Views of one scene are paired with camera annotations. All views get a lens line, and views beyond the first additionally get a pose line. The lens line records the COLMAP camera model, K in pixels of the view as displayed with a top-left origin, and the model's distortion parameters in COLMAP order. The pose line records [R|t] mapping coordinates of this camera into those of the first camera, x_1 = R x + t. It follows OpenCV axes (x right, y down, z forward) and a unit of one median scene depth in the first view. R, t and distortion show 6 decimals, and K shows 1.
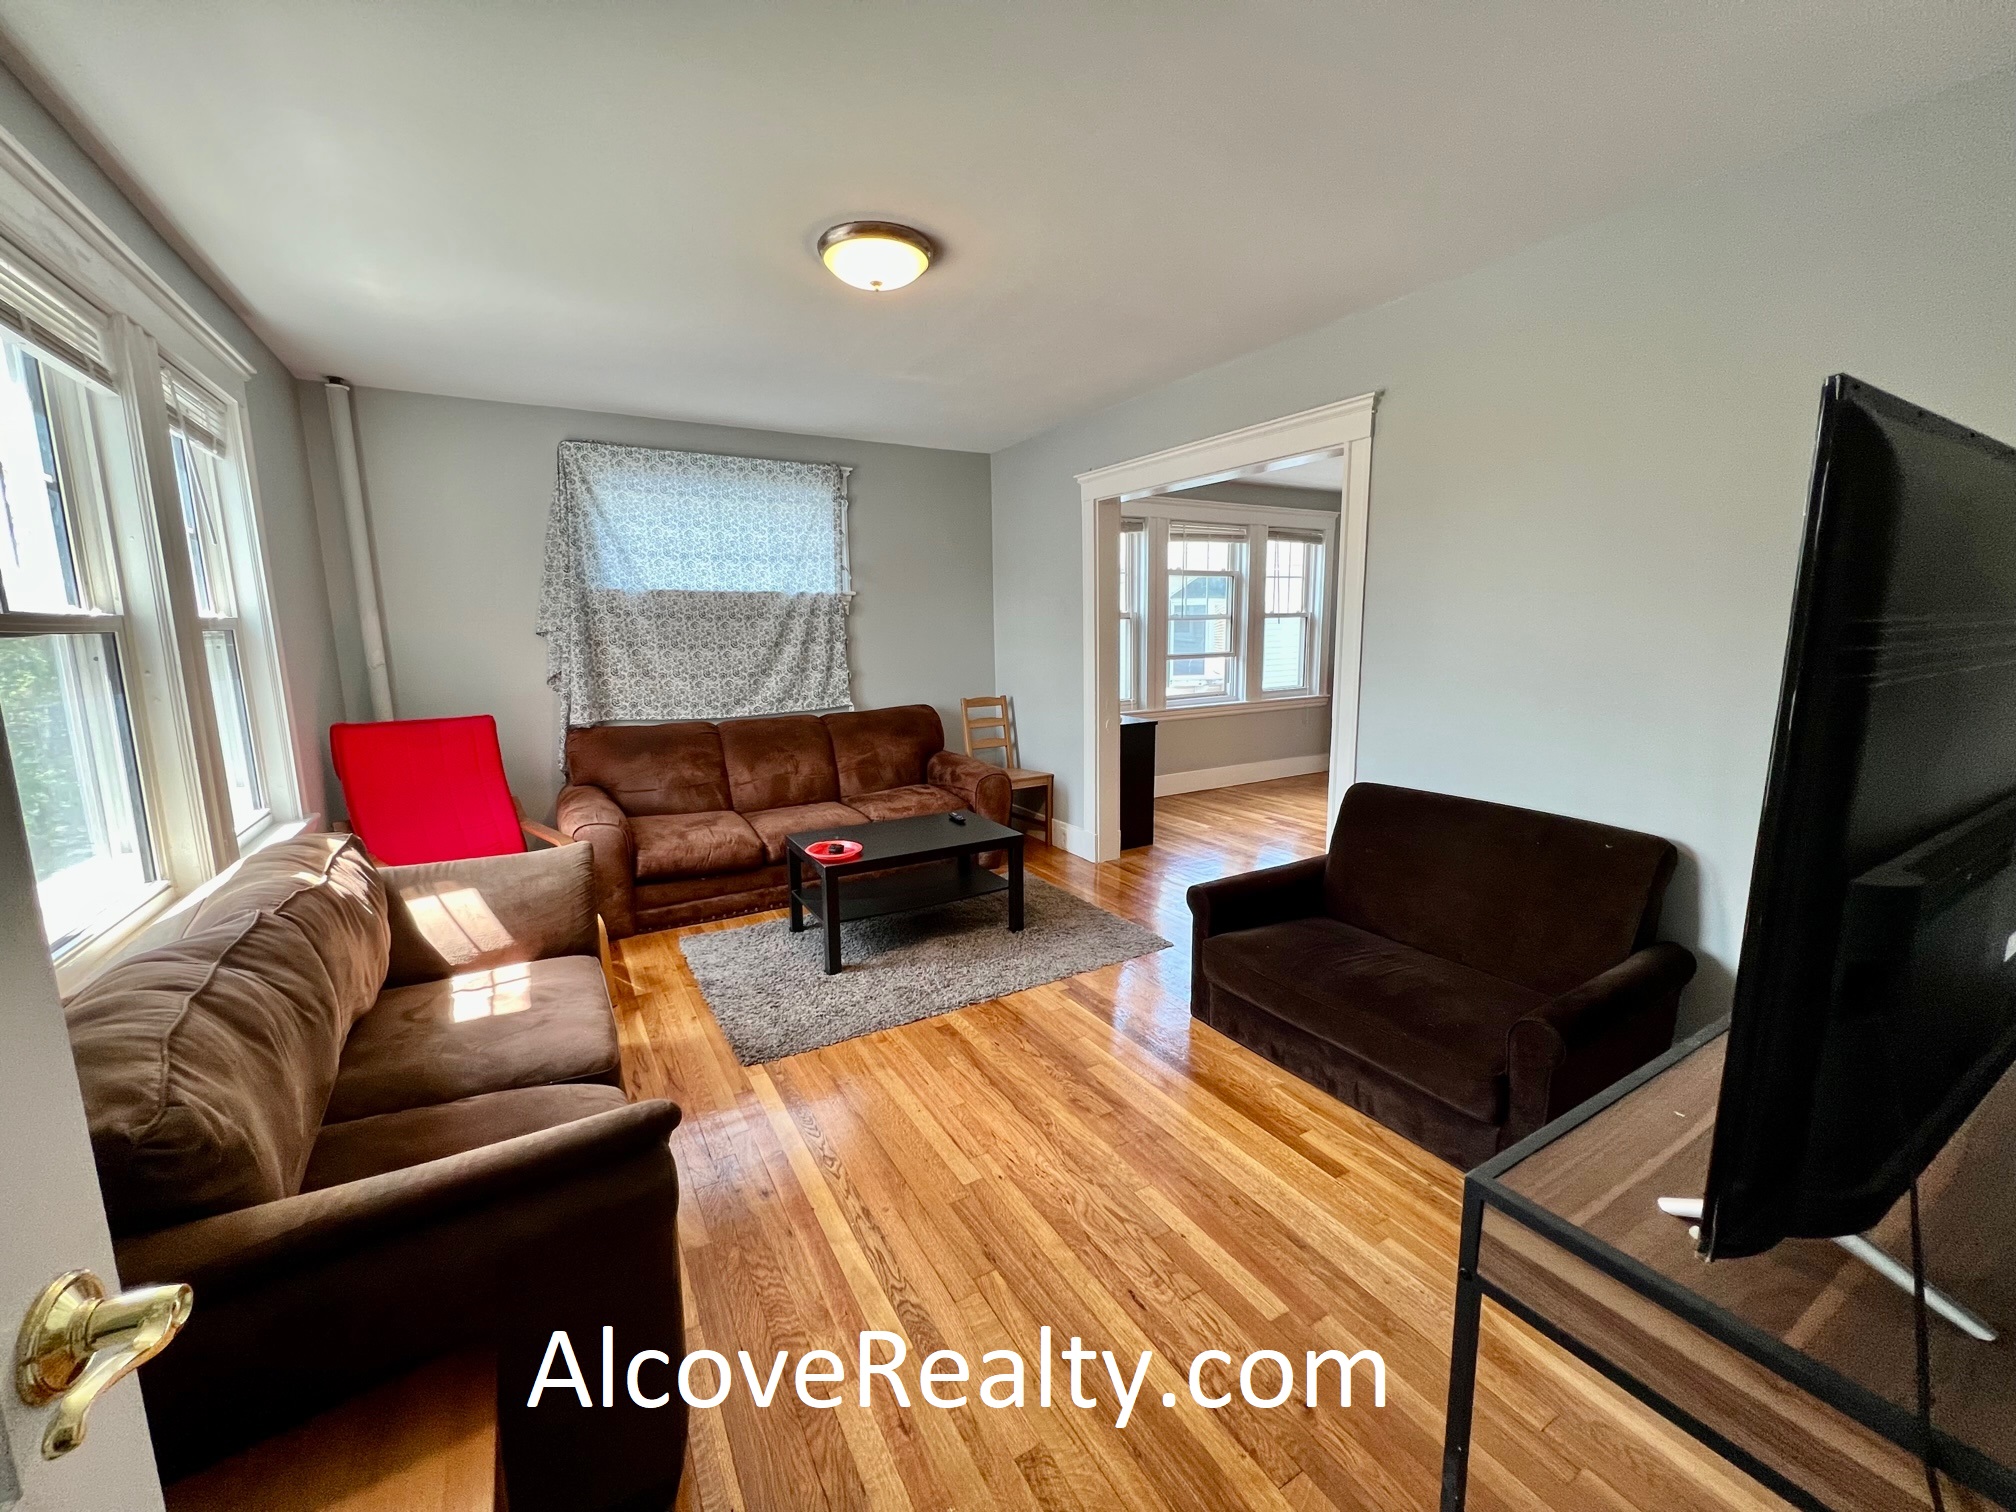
lens RADIAL K [[810.3, 0, 1009.9], [0, 810.3, 757.5], [0, 0, 1]] dist [0.004005, 0.000106]
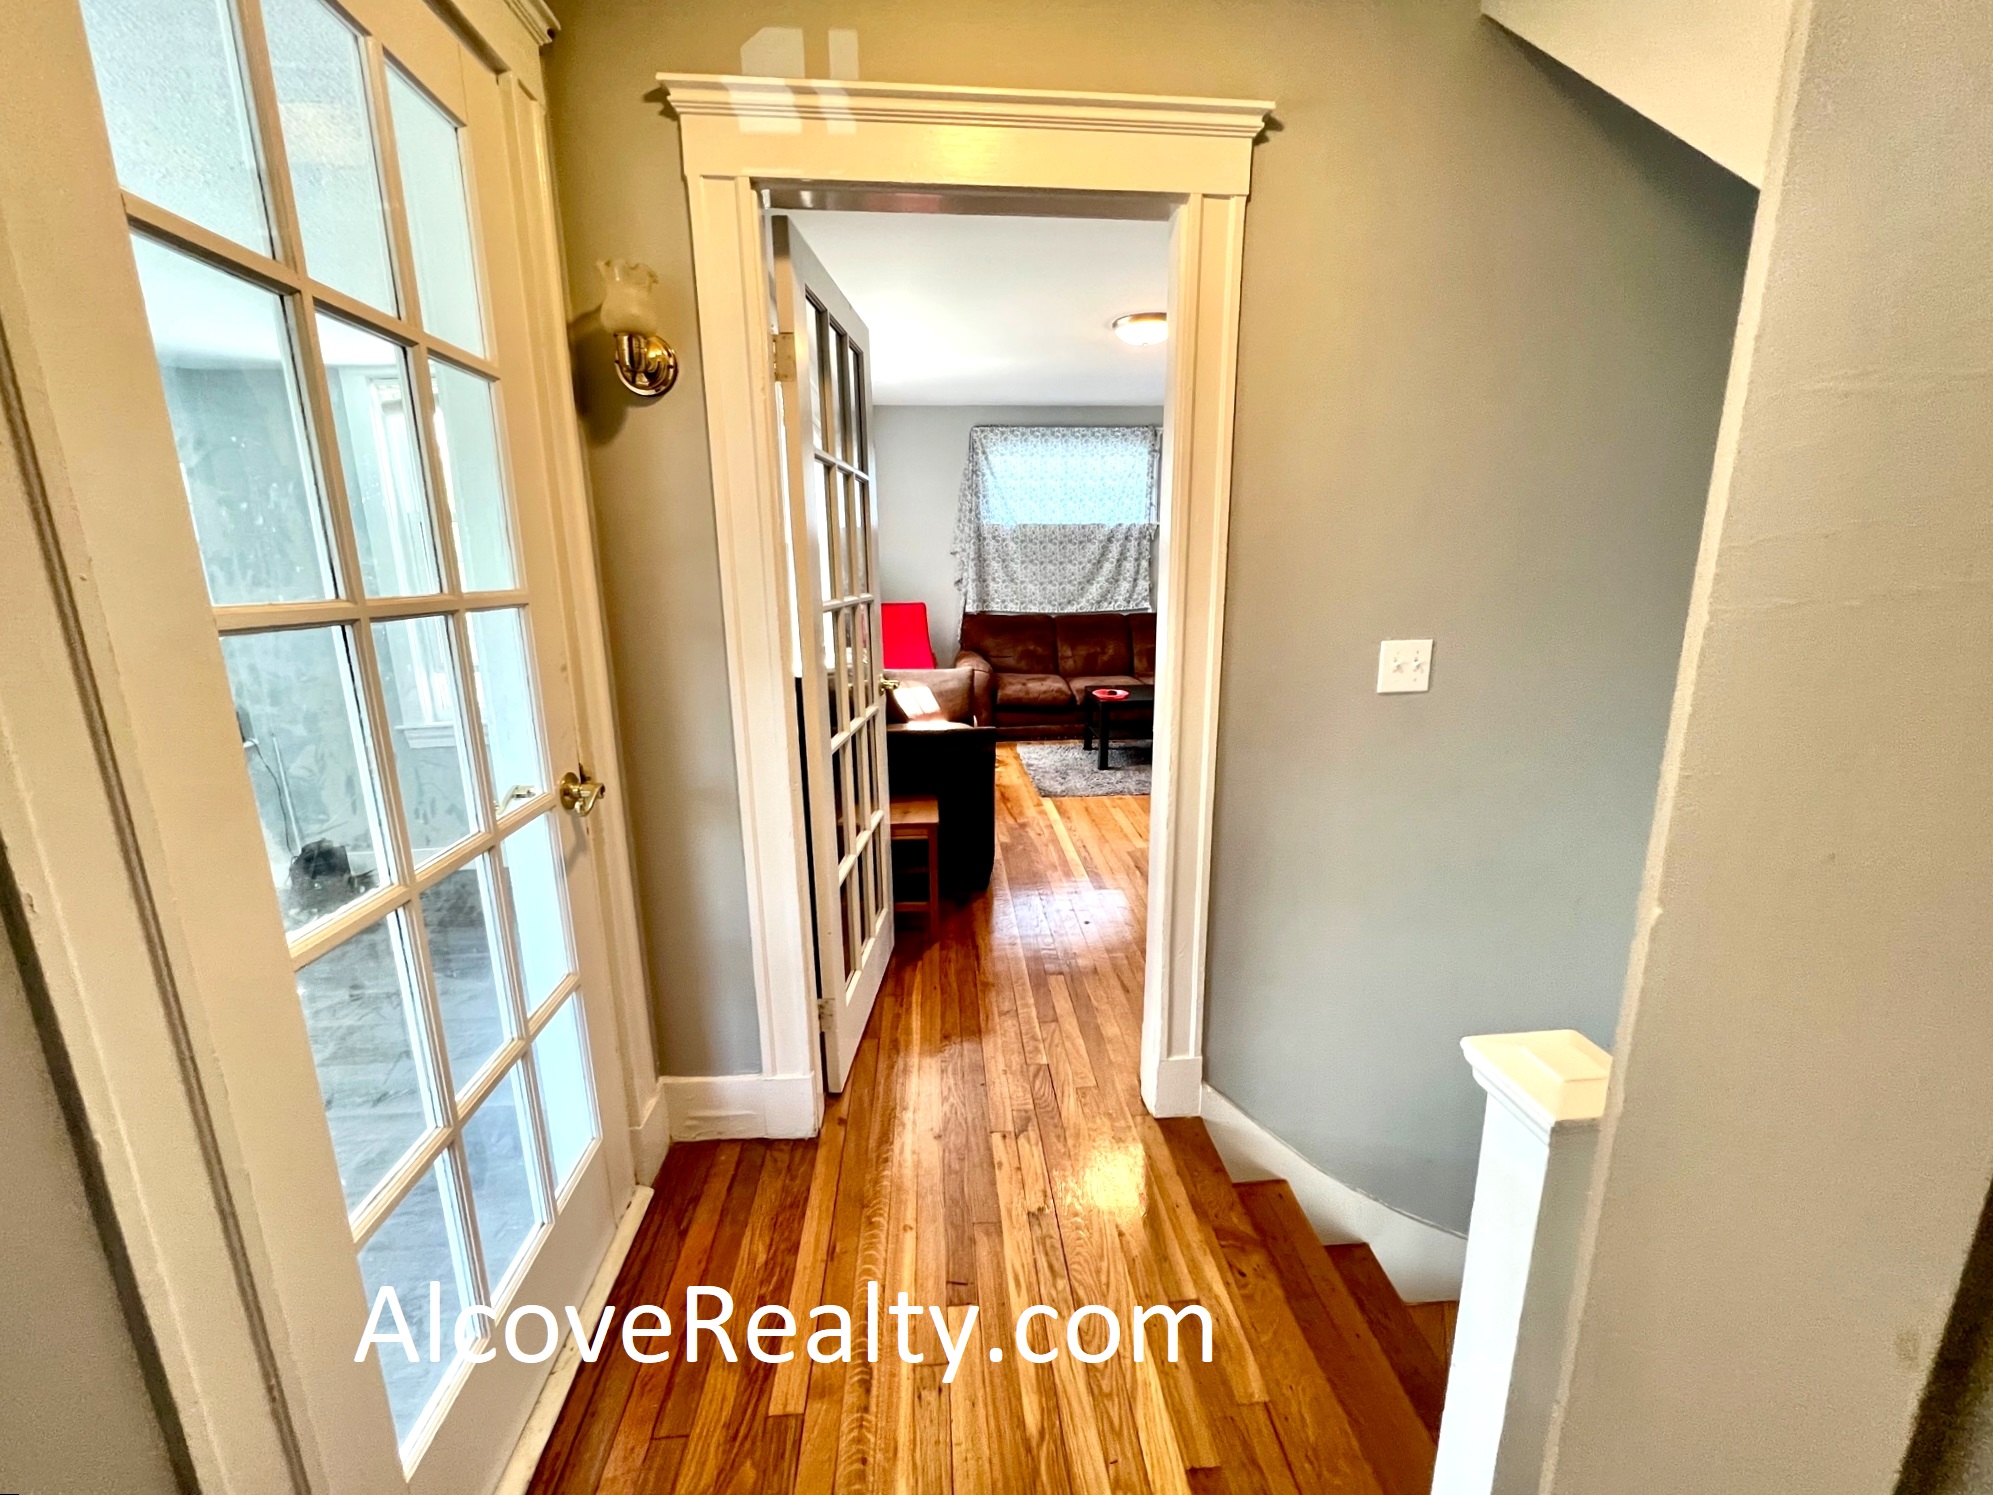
lens RADIAL K [[801.0, 0, 995.6], [0, 801.0, 742.9], [0, 0, 1]] dist [0.004005, 0.000106]
pose [[0.898305, 0.103432, -0.427024, 0.197028], [-0.070747, 0.993265, 0.091759, 0.063997], [0.433638, -0.052217, 0.899573, -0.379332]]
